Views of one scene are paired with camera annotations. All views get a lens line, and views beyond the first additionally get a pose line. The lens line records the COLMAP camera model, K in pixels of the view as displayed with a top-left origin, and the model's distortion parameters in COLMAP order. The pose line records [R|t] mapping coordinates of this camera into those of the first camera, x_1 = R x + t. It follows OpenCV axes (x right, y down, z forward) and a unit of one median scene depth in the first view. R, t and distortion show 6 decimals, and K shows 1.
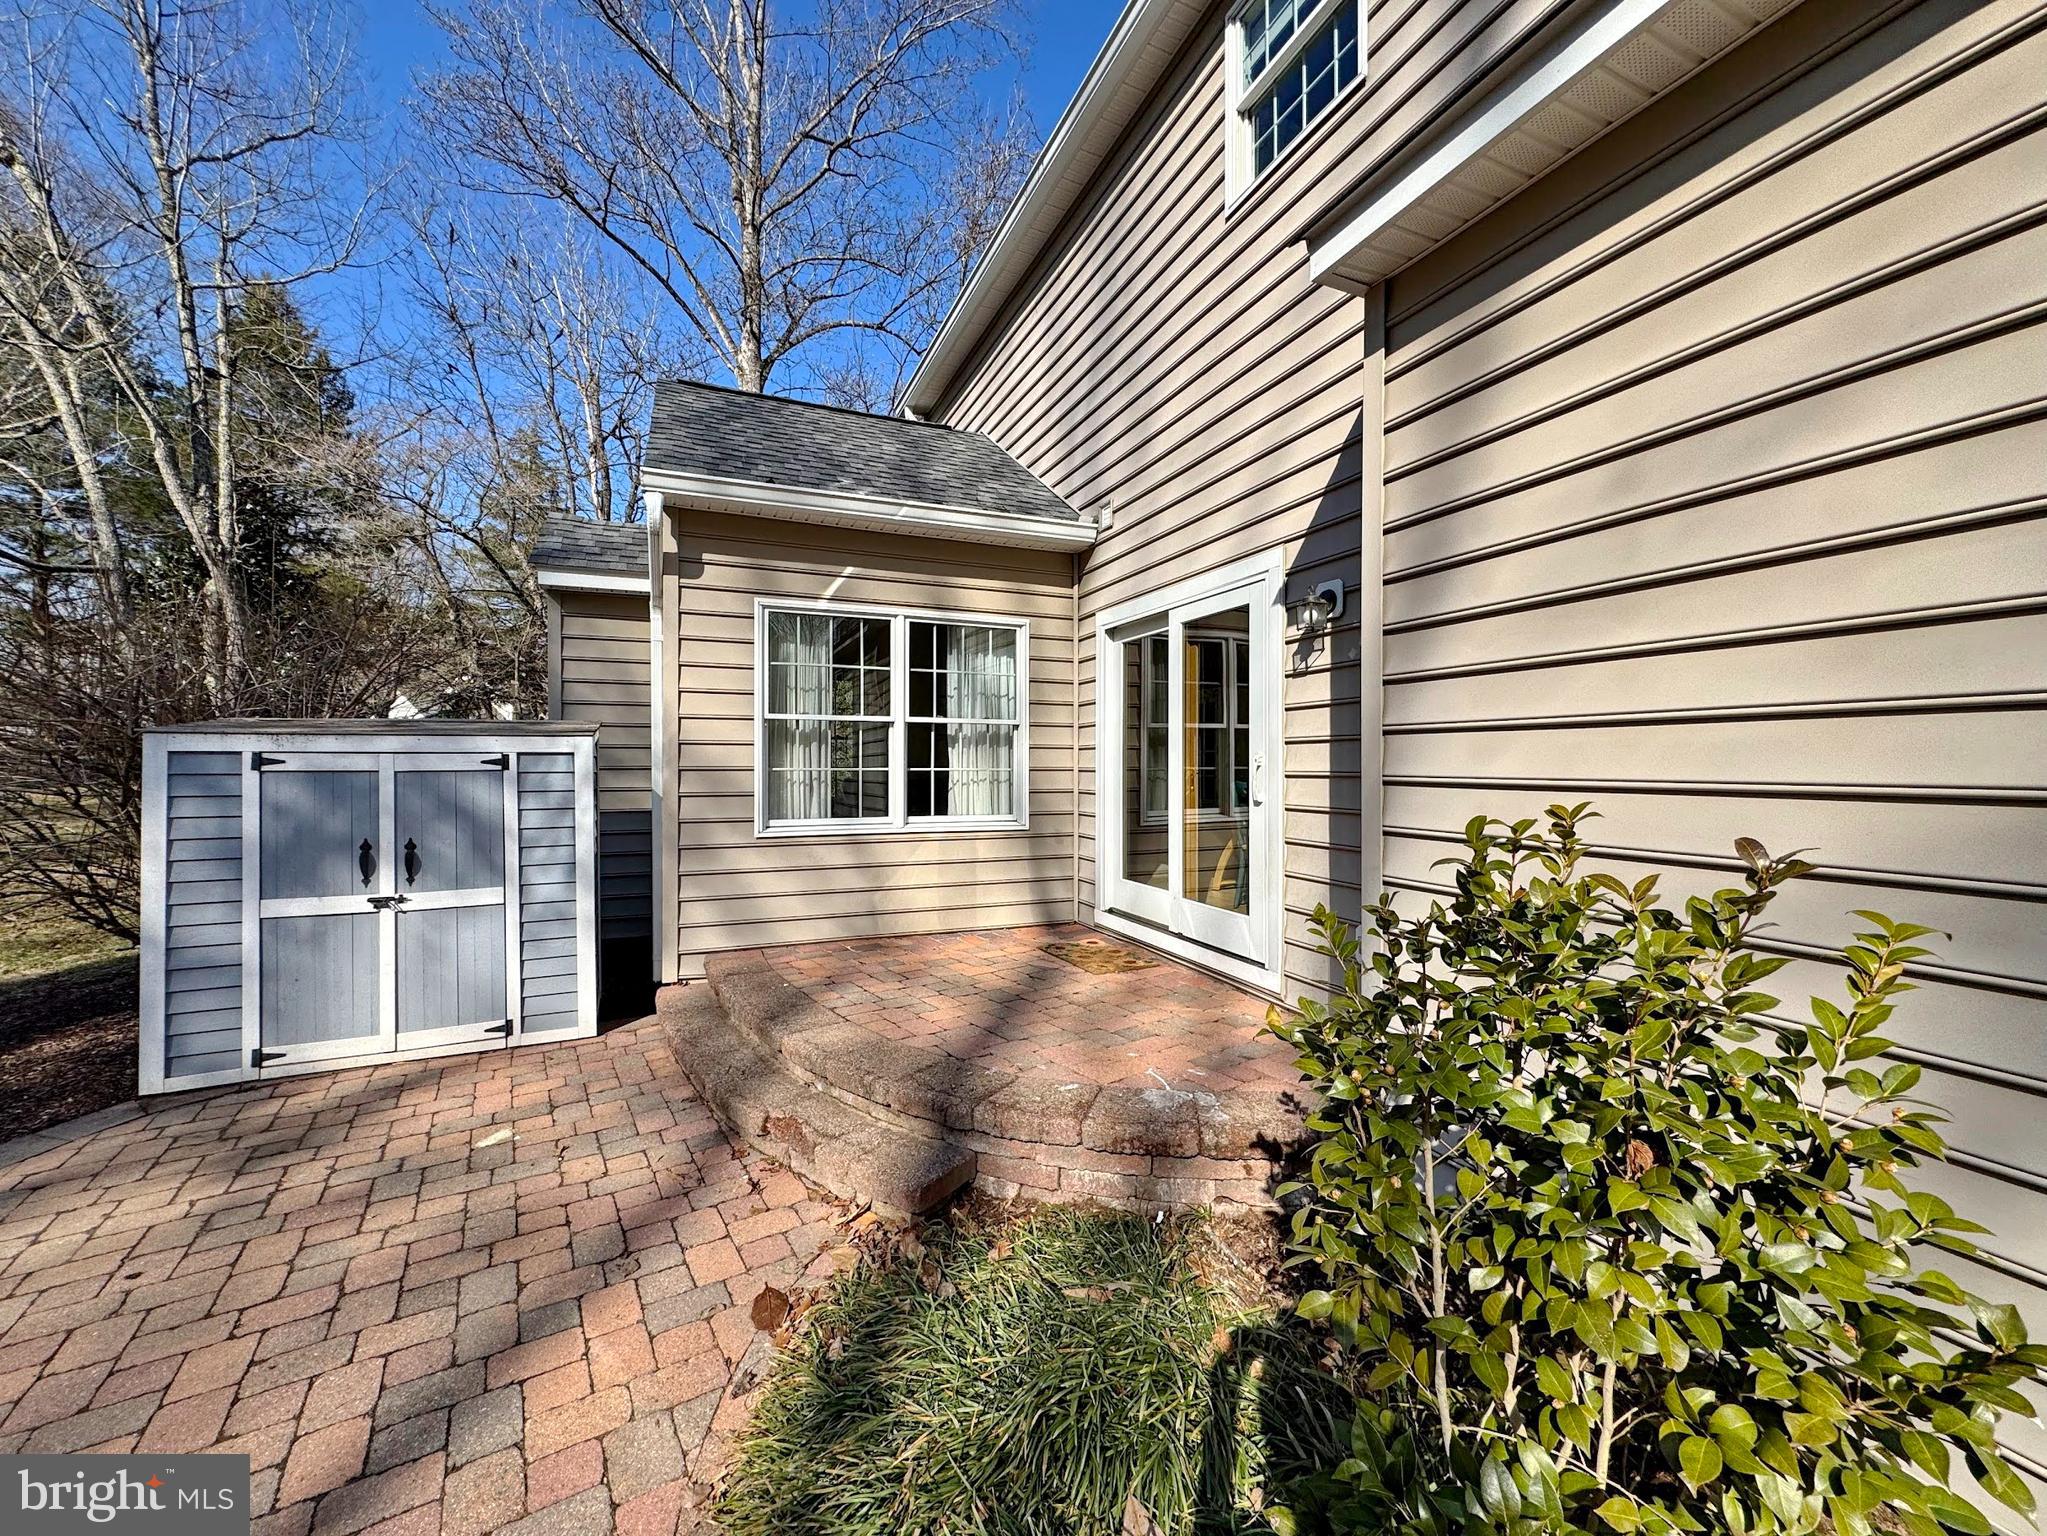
lens RADIAL K [[822.1, 0, 1027.5], [0, 822.1, 762.5], [0, 0, 1]] dist [0.000479, 0.000014]
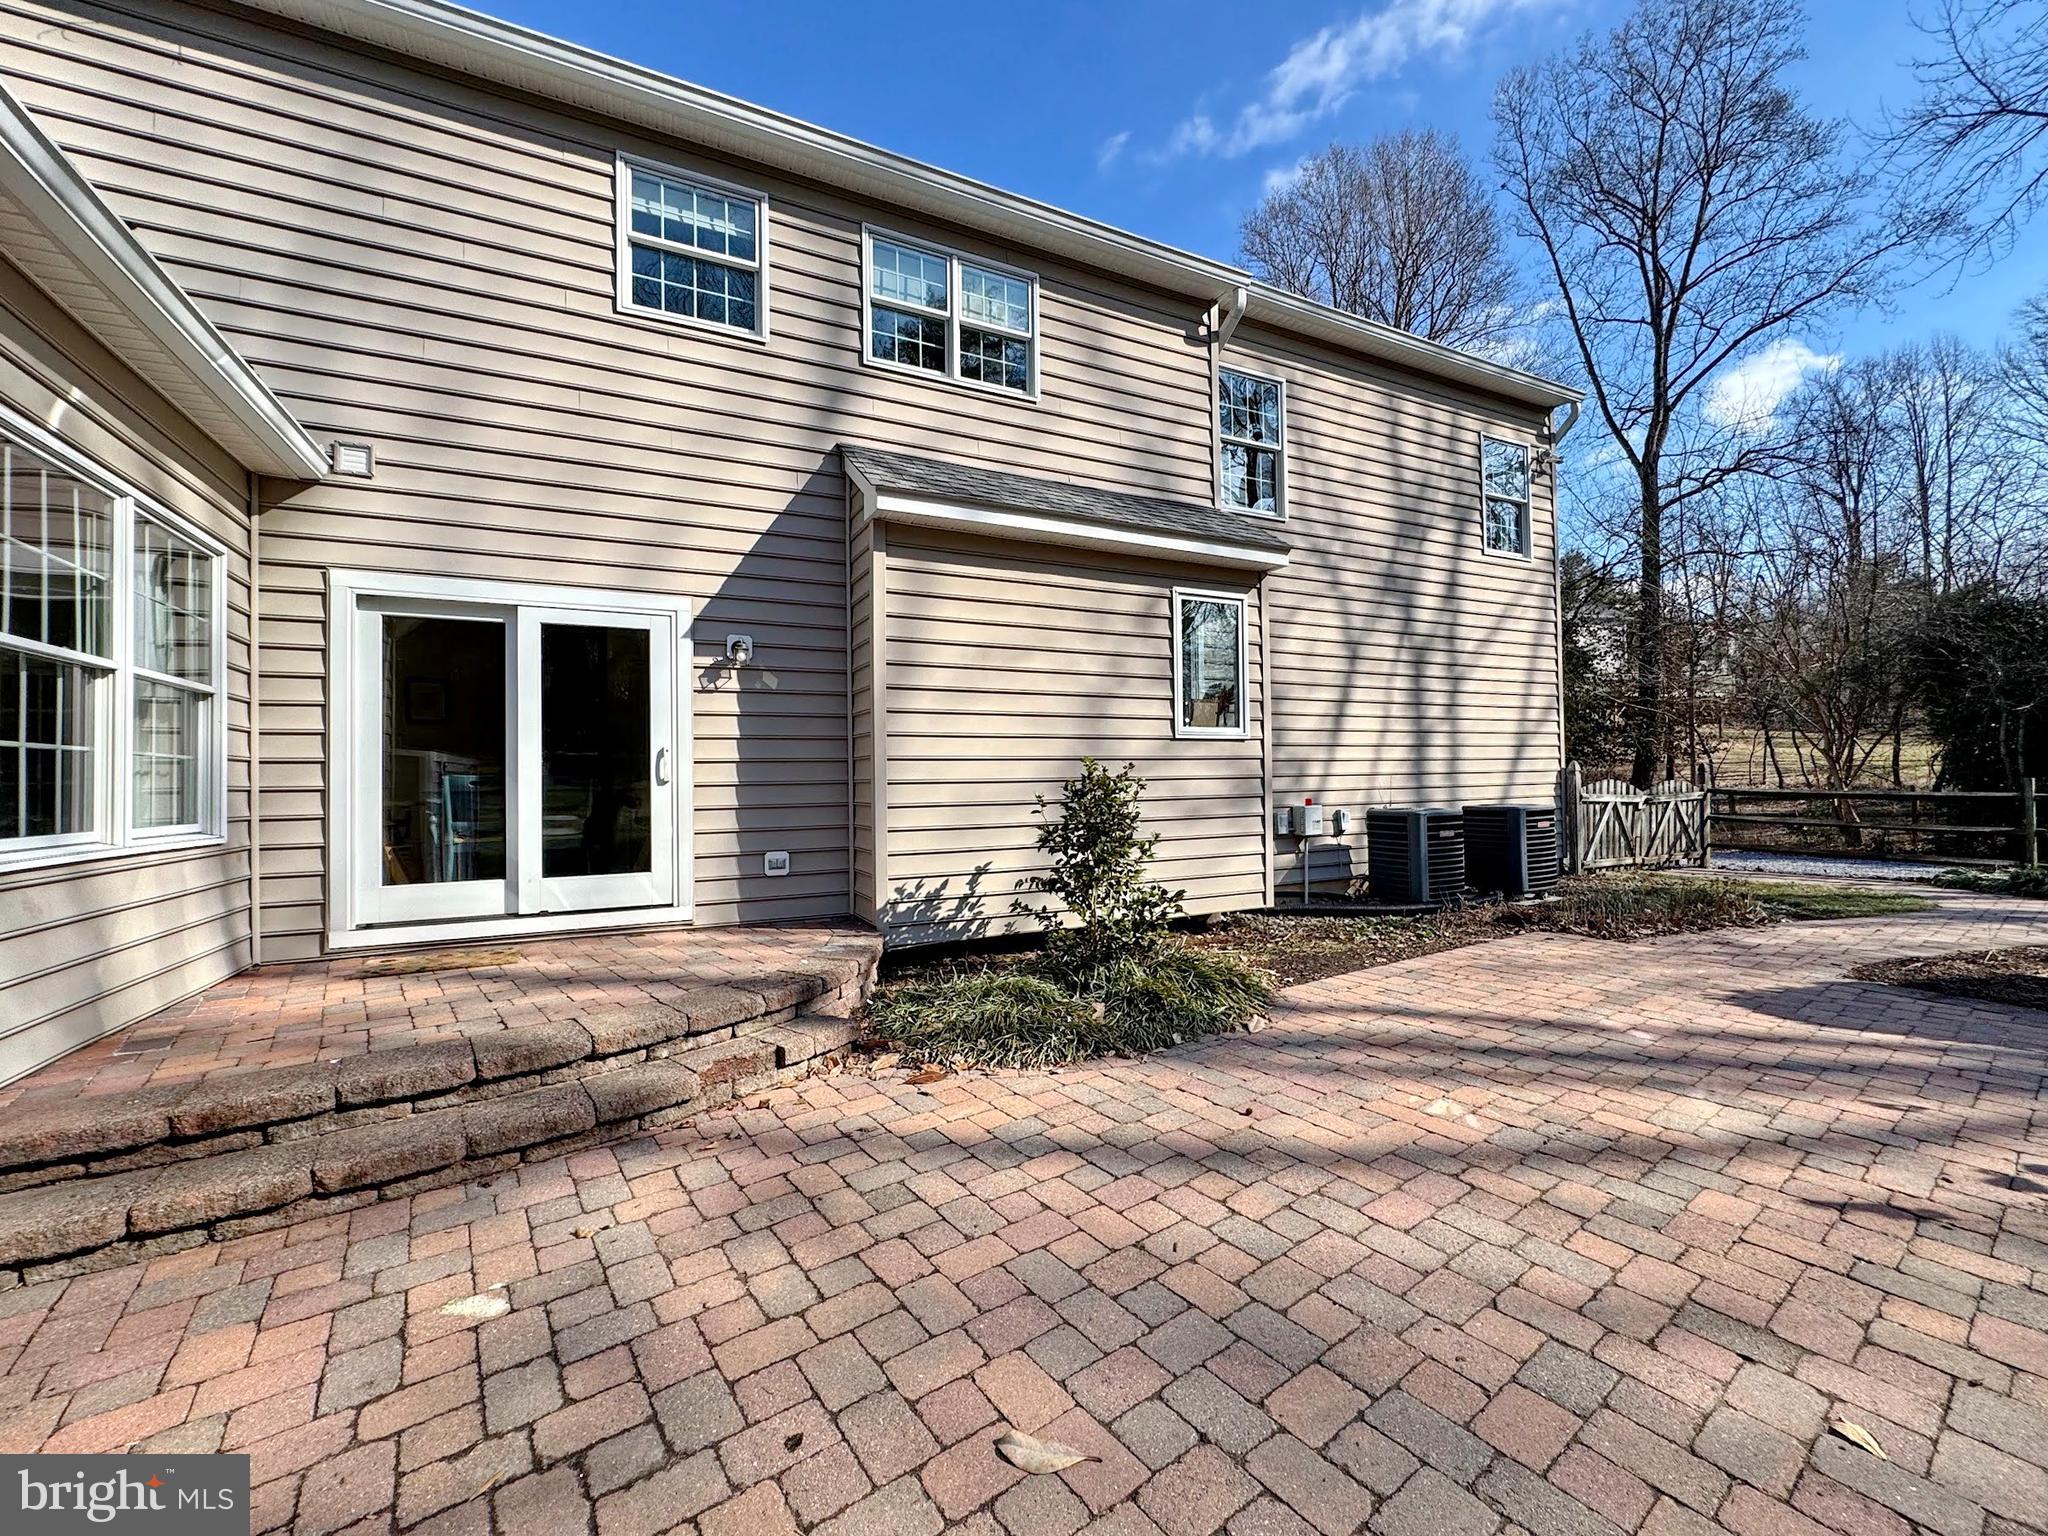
lens RADIAL K [[822.5, 0, 1025.5], [0, 822.5, 768.9], [0, 0, 1]] dist [0.000479, 0.000014]
pose [[-0.072937, 0.014512, 0.997231, -1.148376], [0.014139, 0.999809, -0.013516, 0.055965], [-0.997236, 0.013114, -0.073128, 0.551677]]
